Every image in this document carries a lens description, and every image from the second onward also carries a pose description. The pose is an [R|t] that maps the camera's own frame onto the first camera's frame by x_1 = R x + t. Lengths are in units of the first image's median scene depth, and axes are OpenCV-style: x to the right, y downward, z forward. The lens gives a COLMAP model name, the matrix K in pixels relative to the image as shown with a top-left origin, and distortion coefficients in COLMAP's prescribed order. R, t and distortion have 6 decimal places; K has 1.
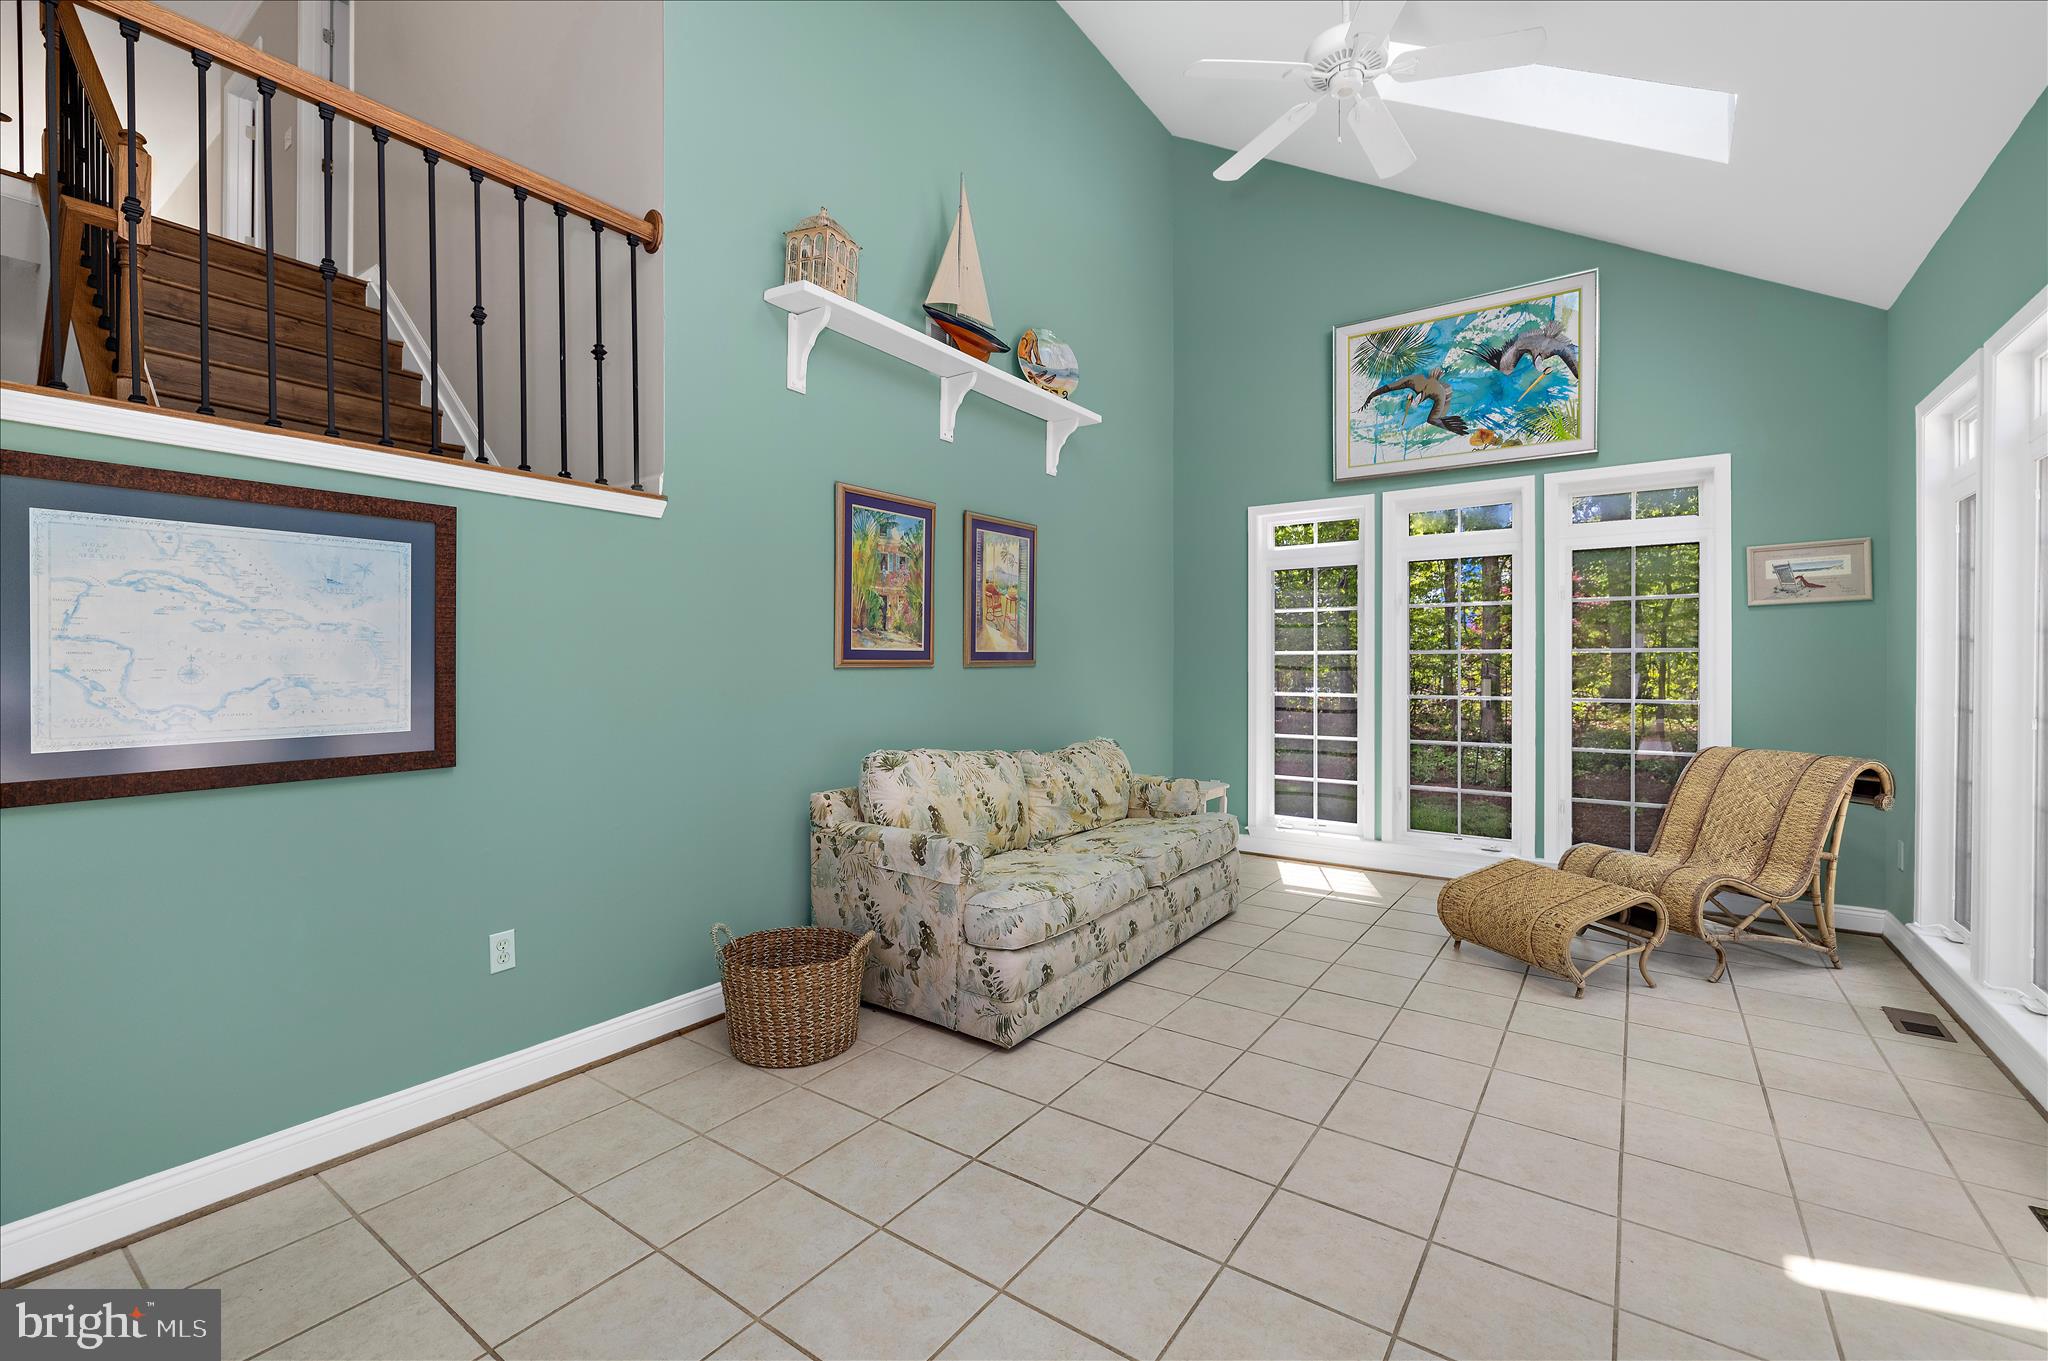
lens RADIAL K [[876.8, 0, 1027.4], [0, 876.8, 665.8], [0, 0, 1]] dist [0.000782, 0.000193]
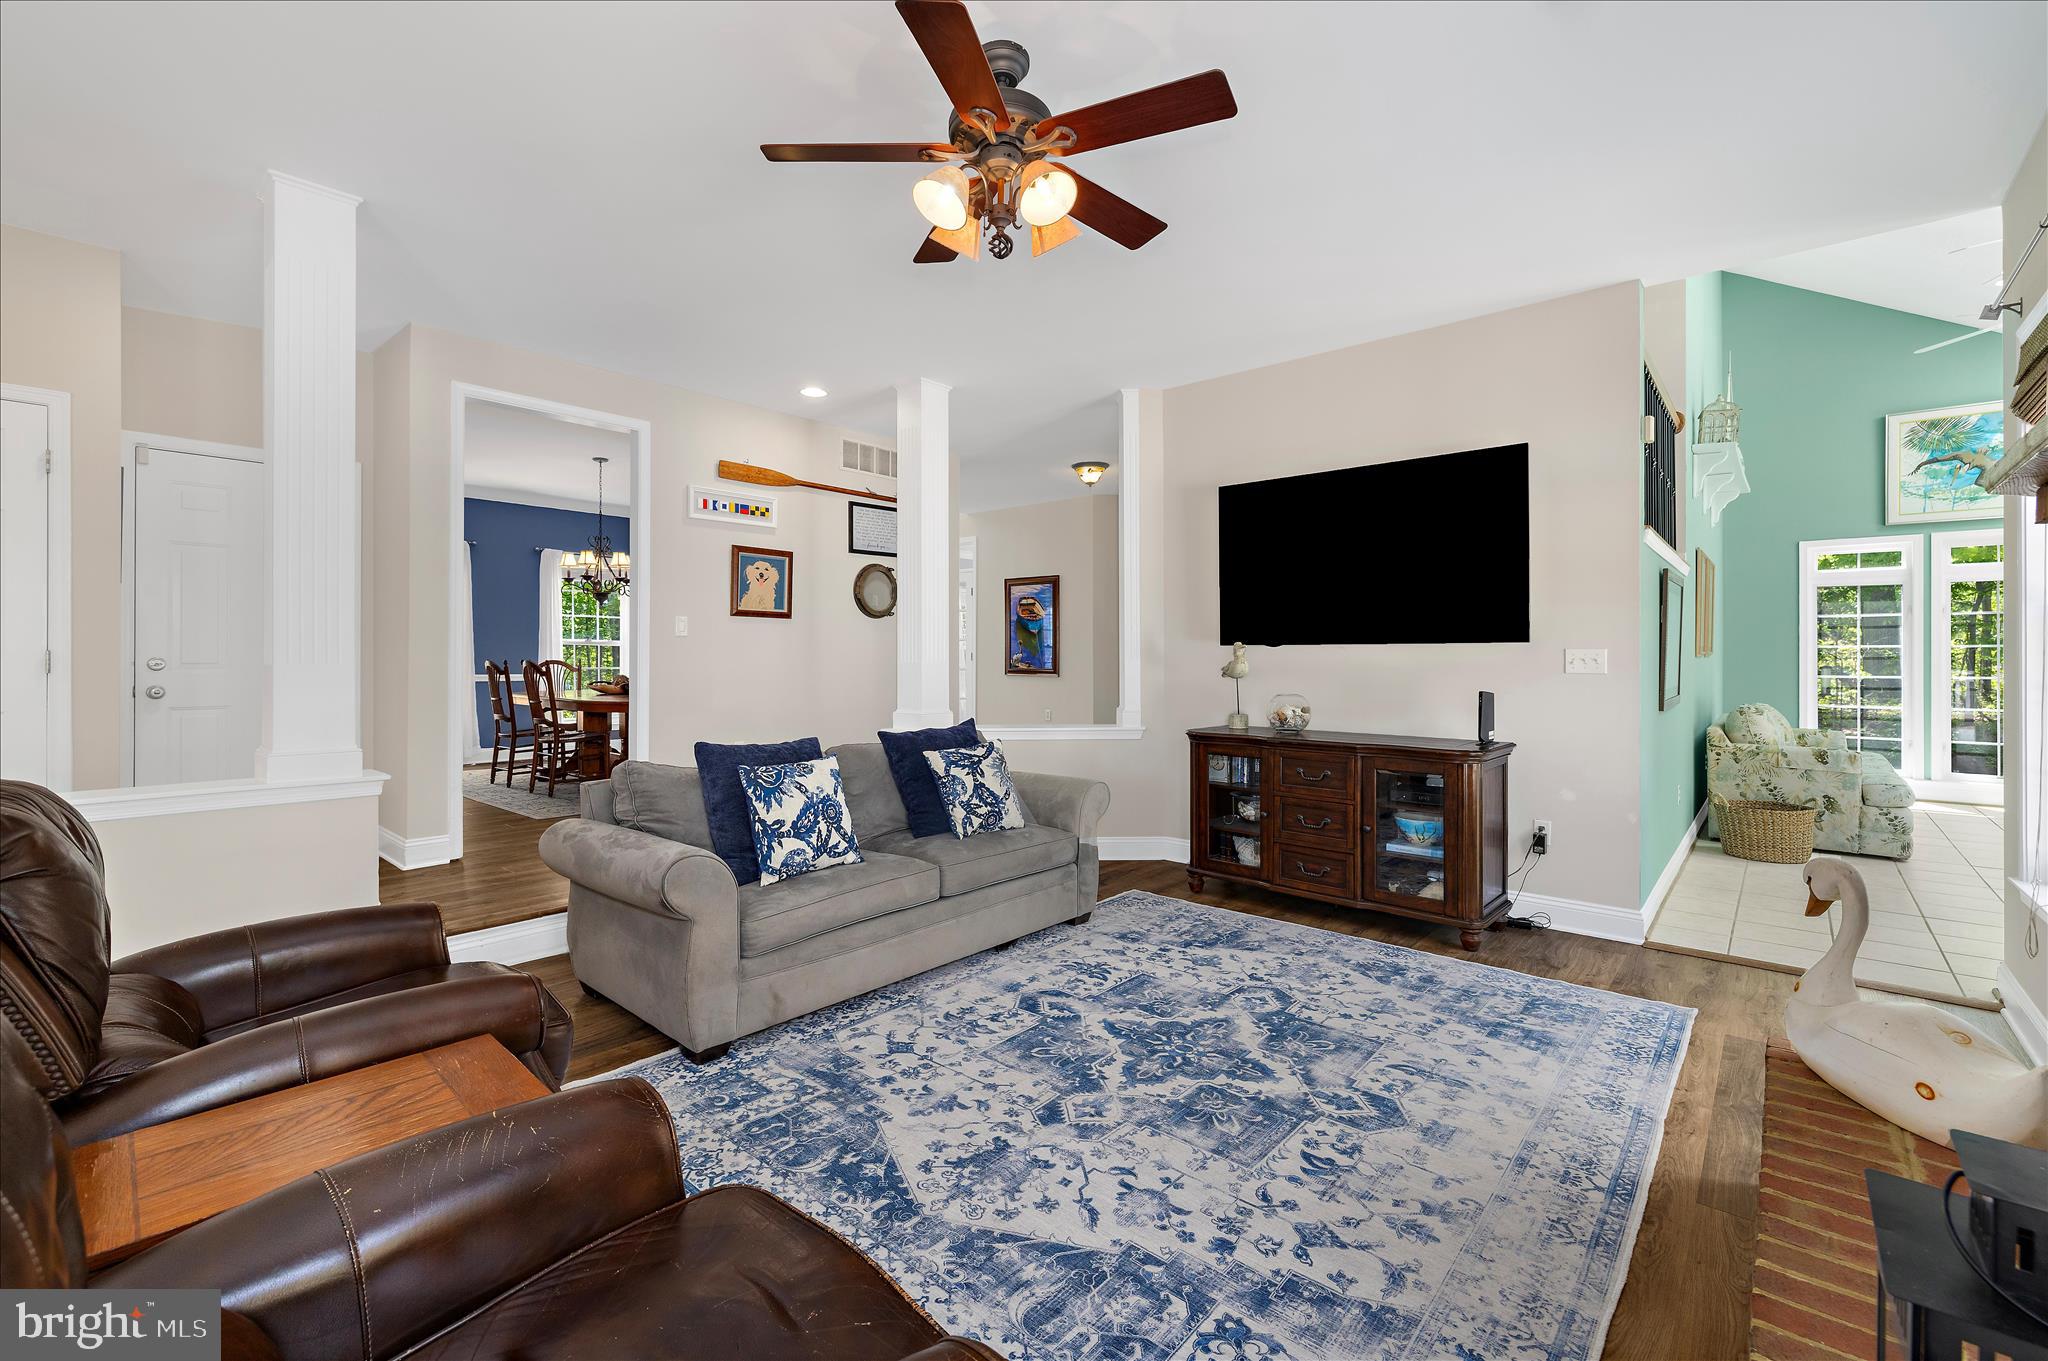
lens RADIAL K [[876.8, 0, 1018.7], [0, 876.8, 667.8], [0, 0, 1]] dist [0.000782, 0.000193]
pose [[0.995100, -0.001761, -0.098863, -0.924946], [0.002244, 0.999986, 0.004771, 0.009302], [0.098853, -0.004969, 0.995090, -0.558809]]
